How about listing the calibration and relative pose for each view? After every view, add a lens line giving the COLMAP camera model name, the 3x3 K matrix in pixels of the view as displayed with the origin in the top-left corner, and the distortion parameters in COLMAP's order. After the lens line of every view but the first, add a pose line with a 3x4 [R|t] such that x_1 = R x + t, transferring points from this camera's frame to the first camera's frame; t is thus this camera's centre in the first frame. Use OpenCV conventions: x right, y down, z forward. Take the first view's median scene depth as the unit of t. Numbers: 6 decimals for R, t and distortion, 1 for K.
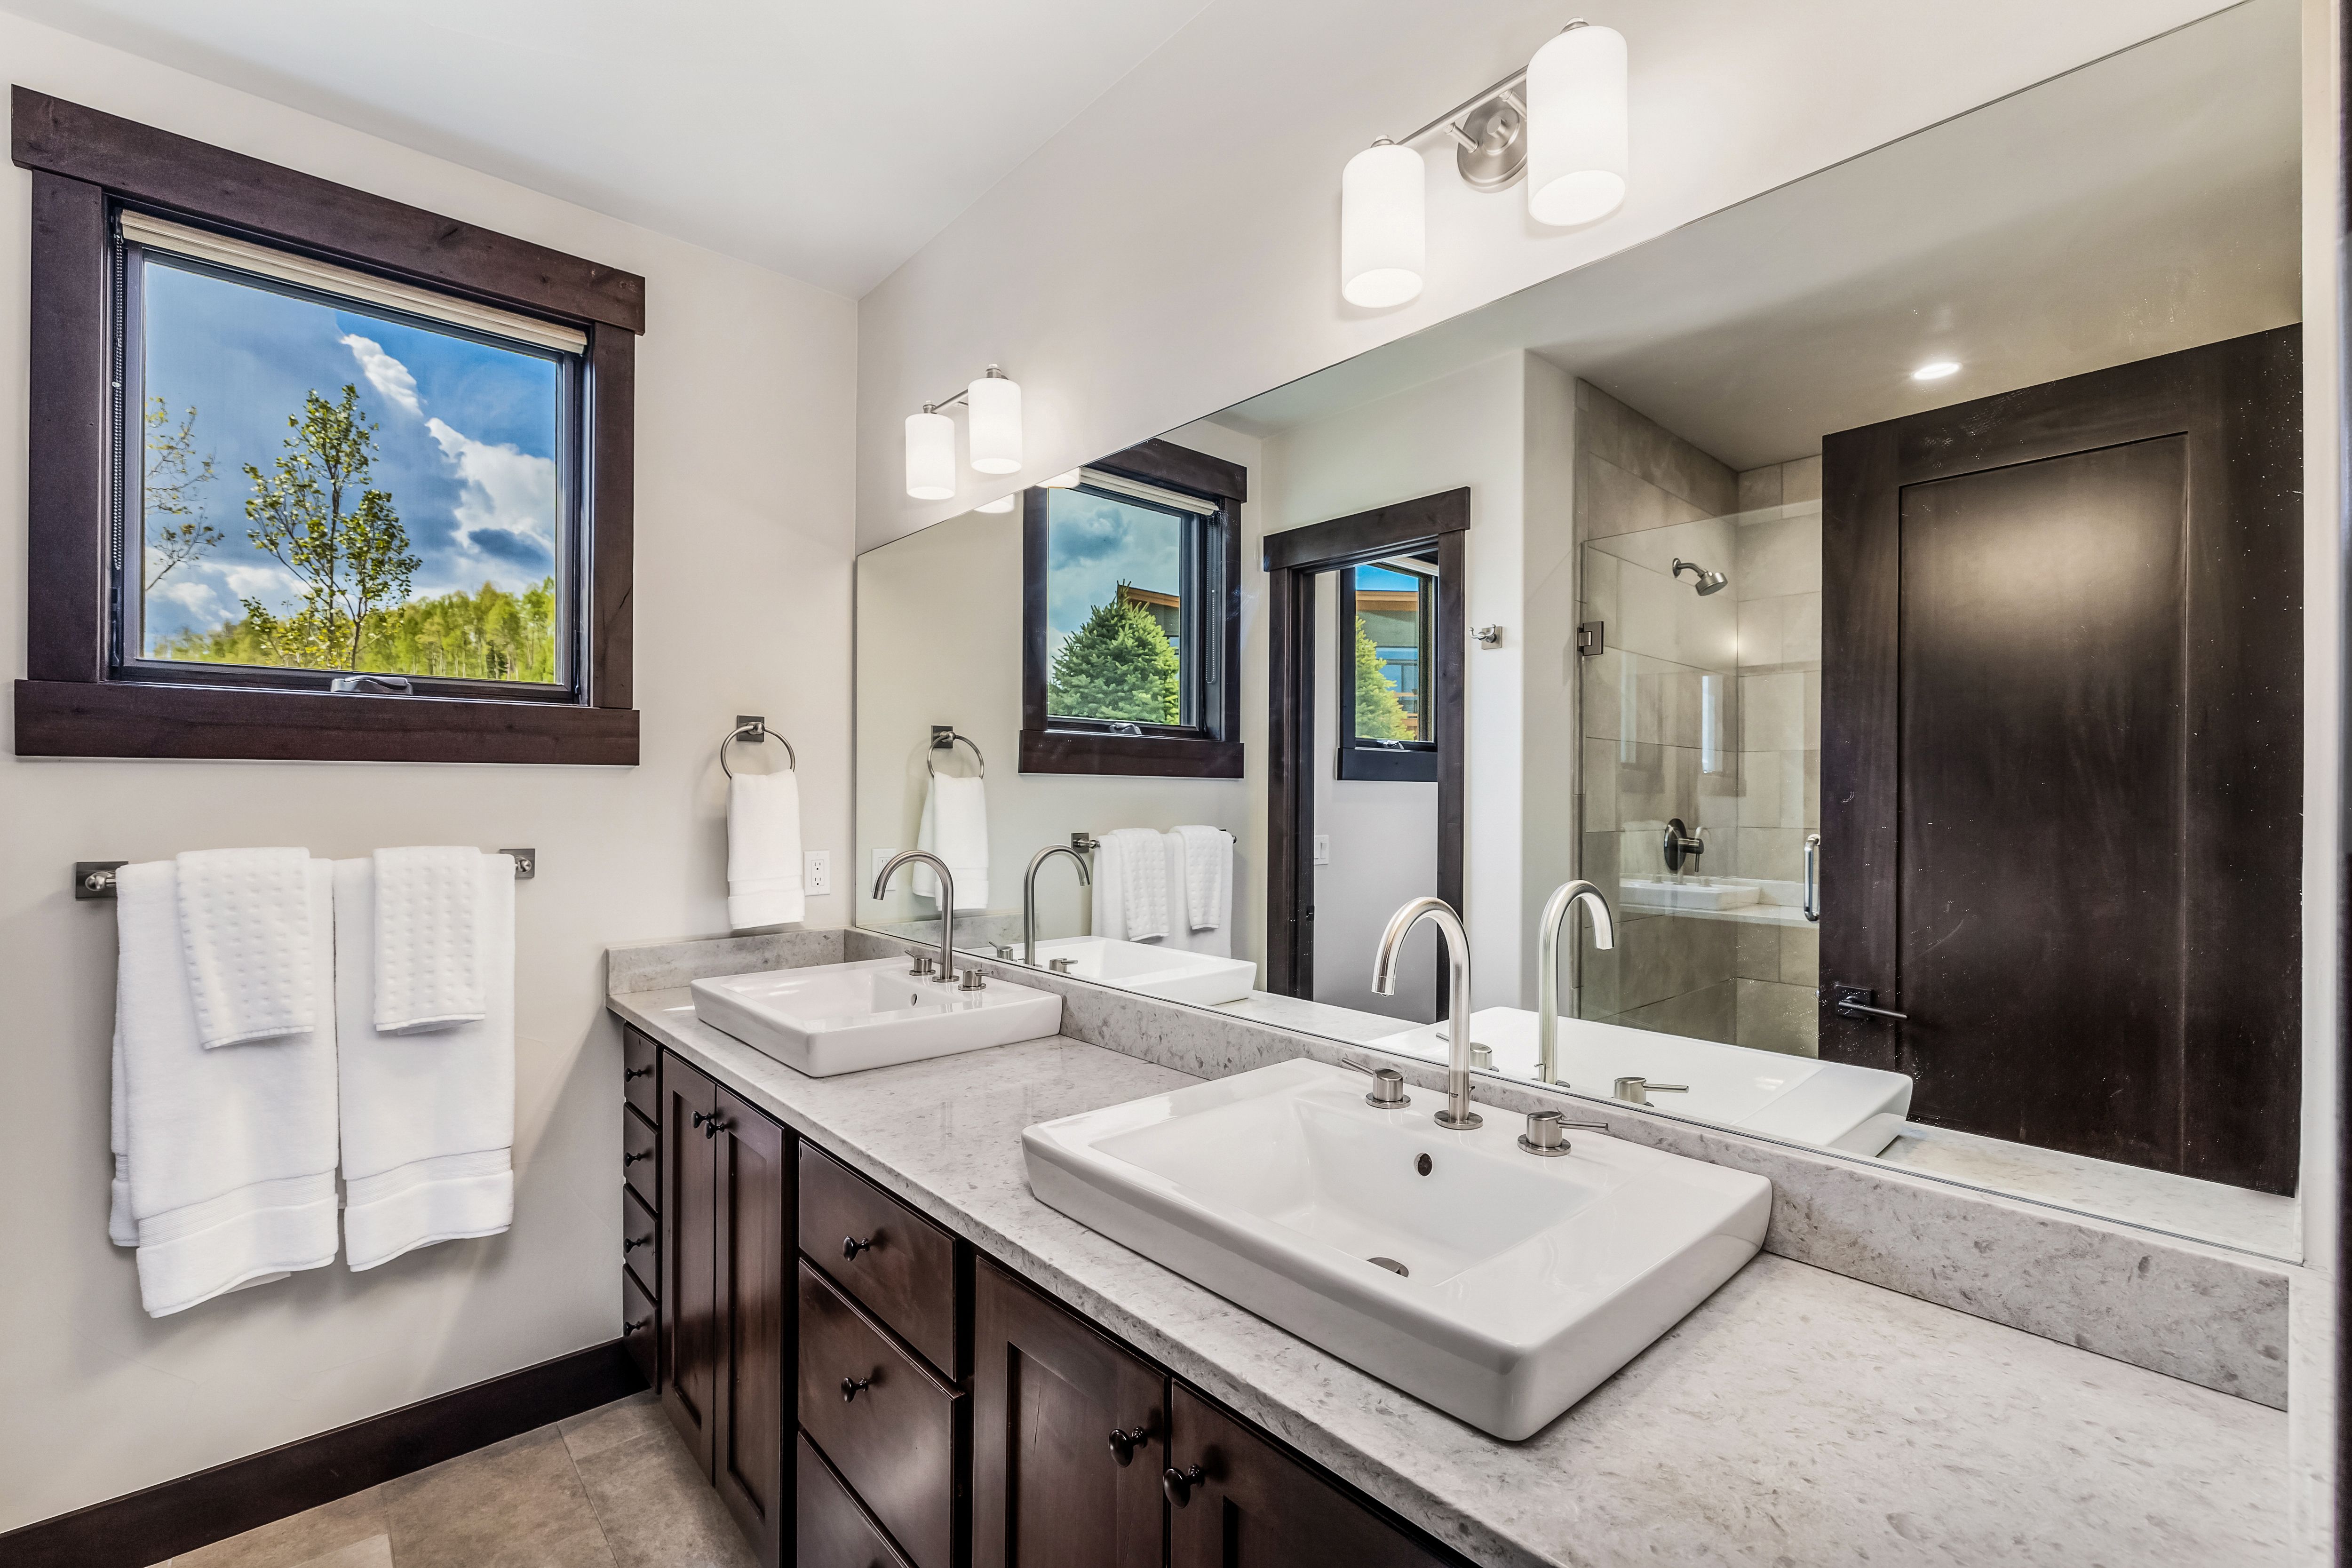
lens RADIAL K [[1017.4, 0, 1179.4], [0, 1017.4, 788.9], [0, 0, 1]] dist [0.003641, 0.000147]
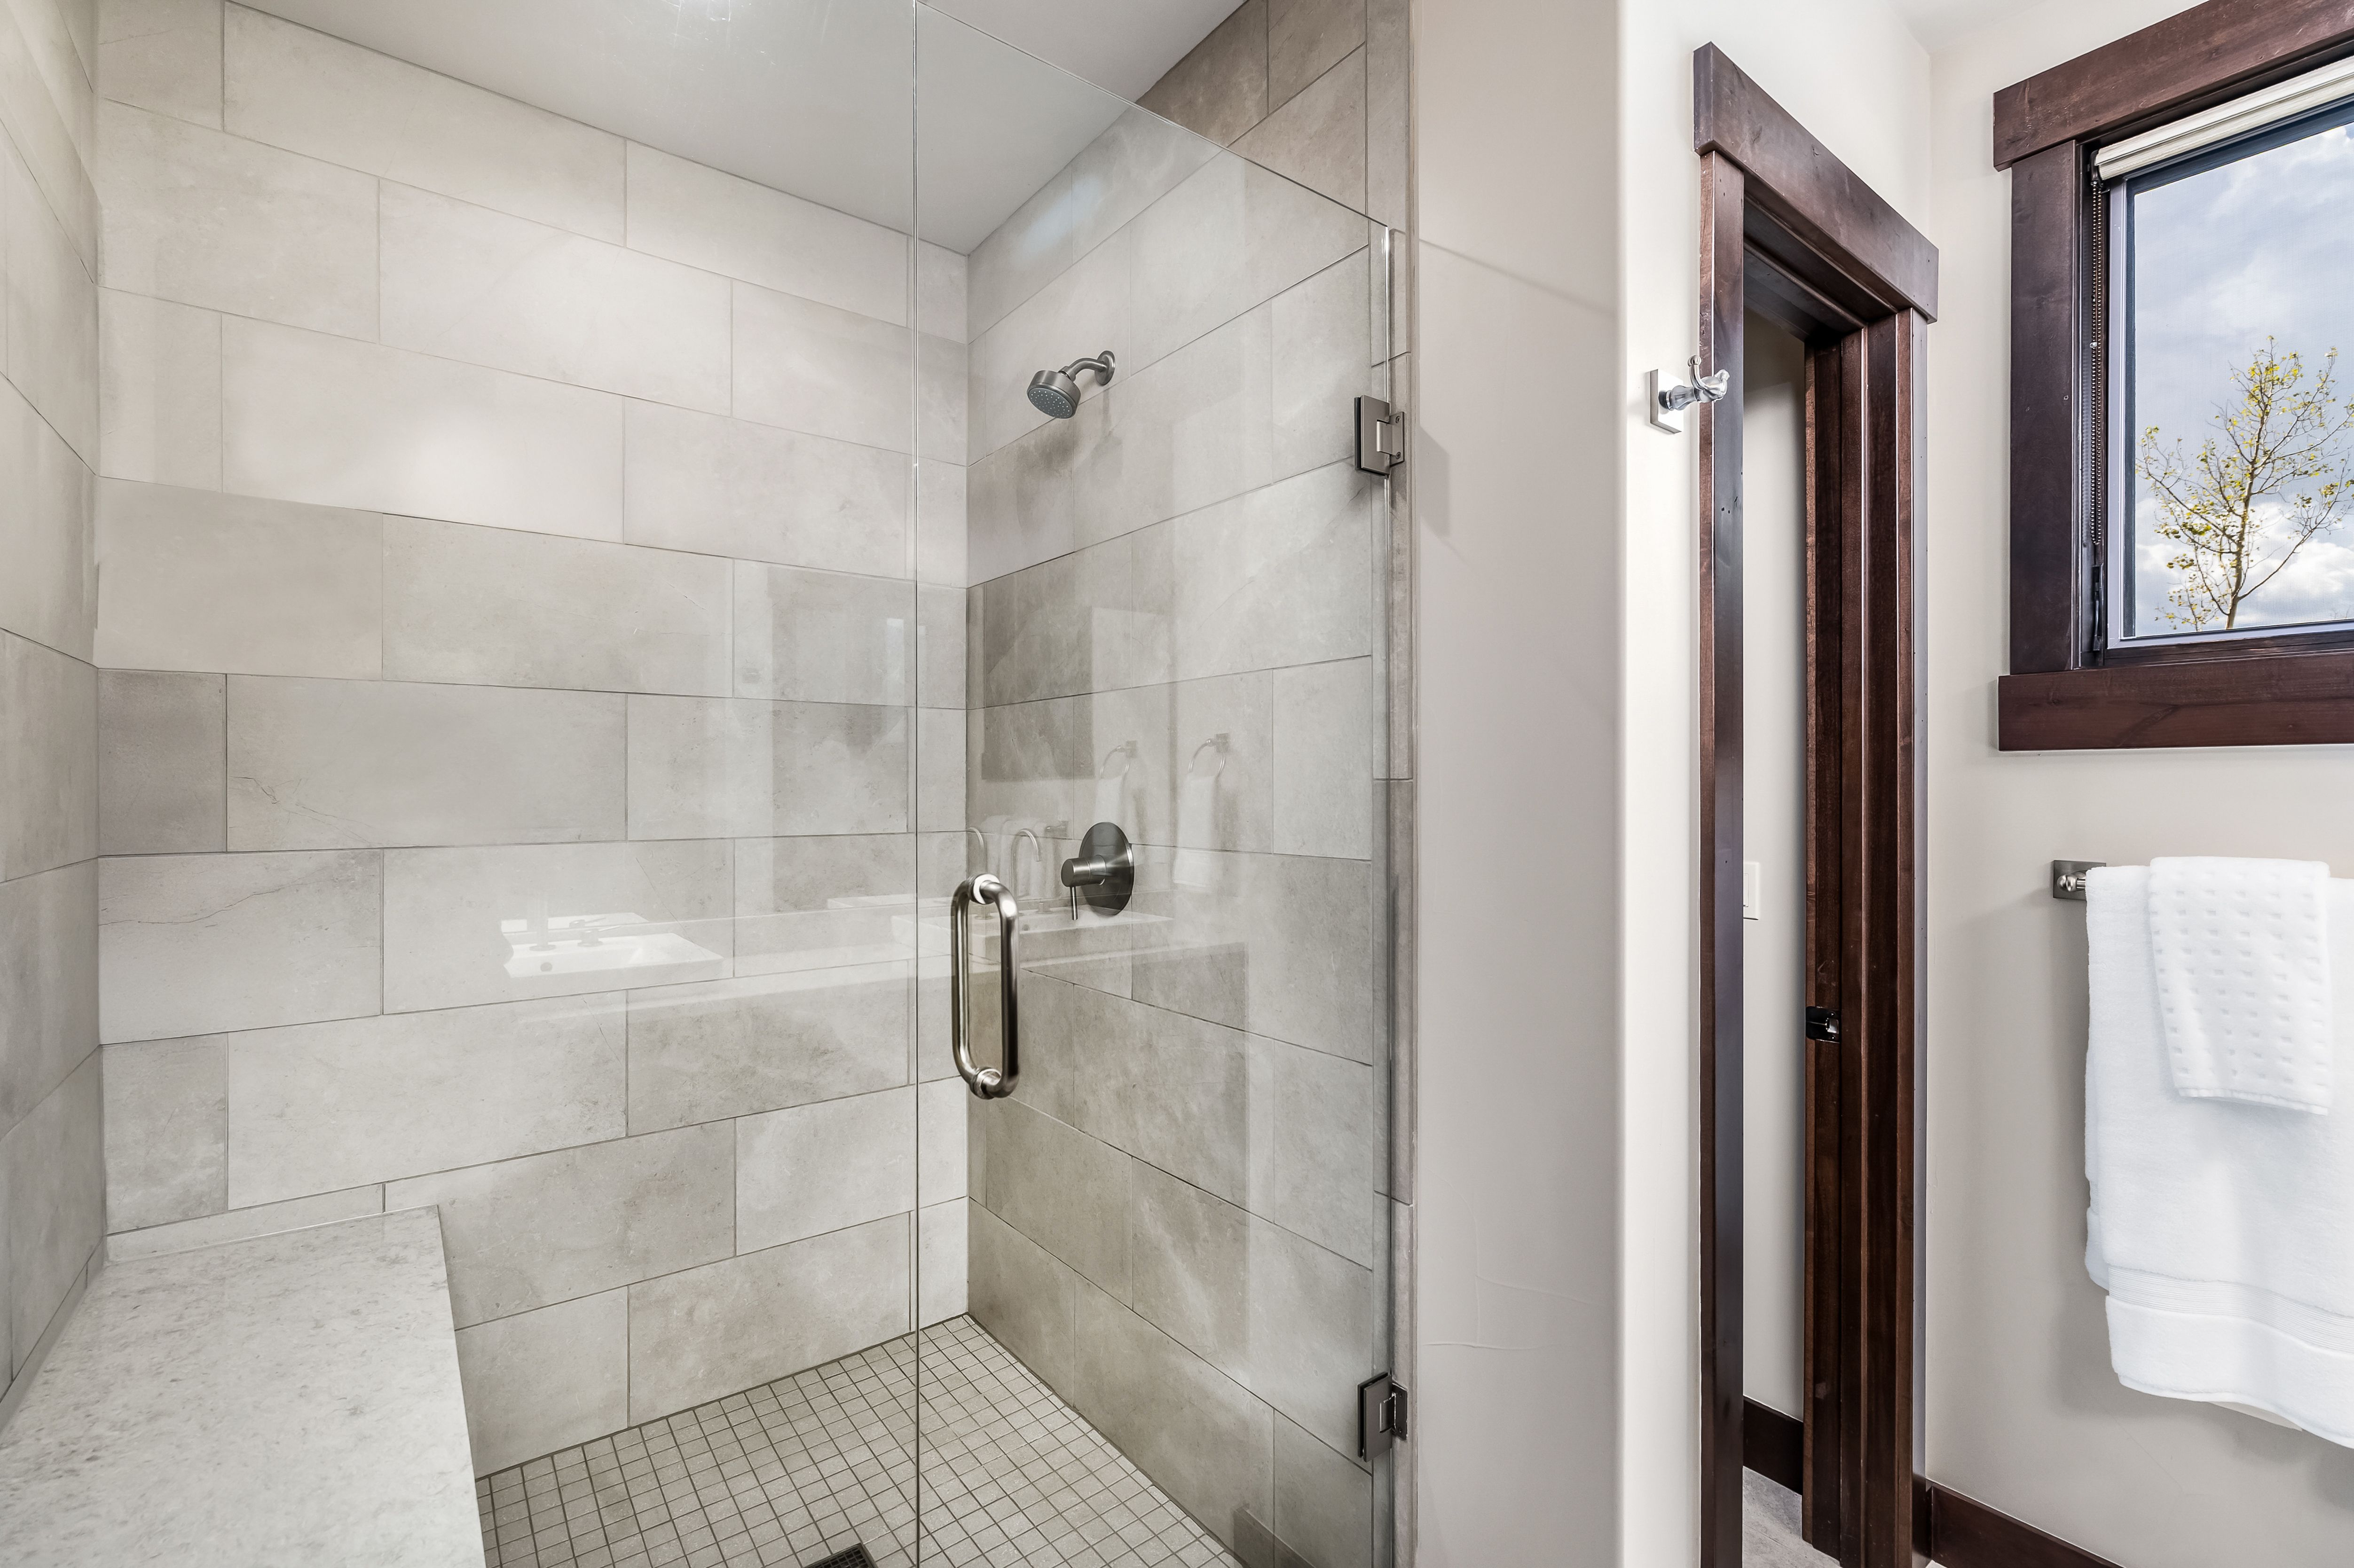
lens RADIAL K [[1018.1, 0, 1176.0], [0, 1018.1, 783.5], [0, 0, 1]] dist [0.003641, 0.000147]
pose [[-0.071160, -0.000799, -0.997465, -0.063442], [0.000426, 1.000000, -0.000831, 0.000151], [0.997465, -0.000484, -0.071160, 0.237560]]
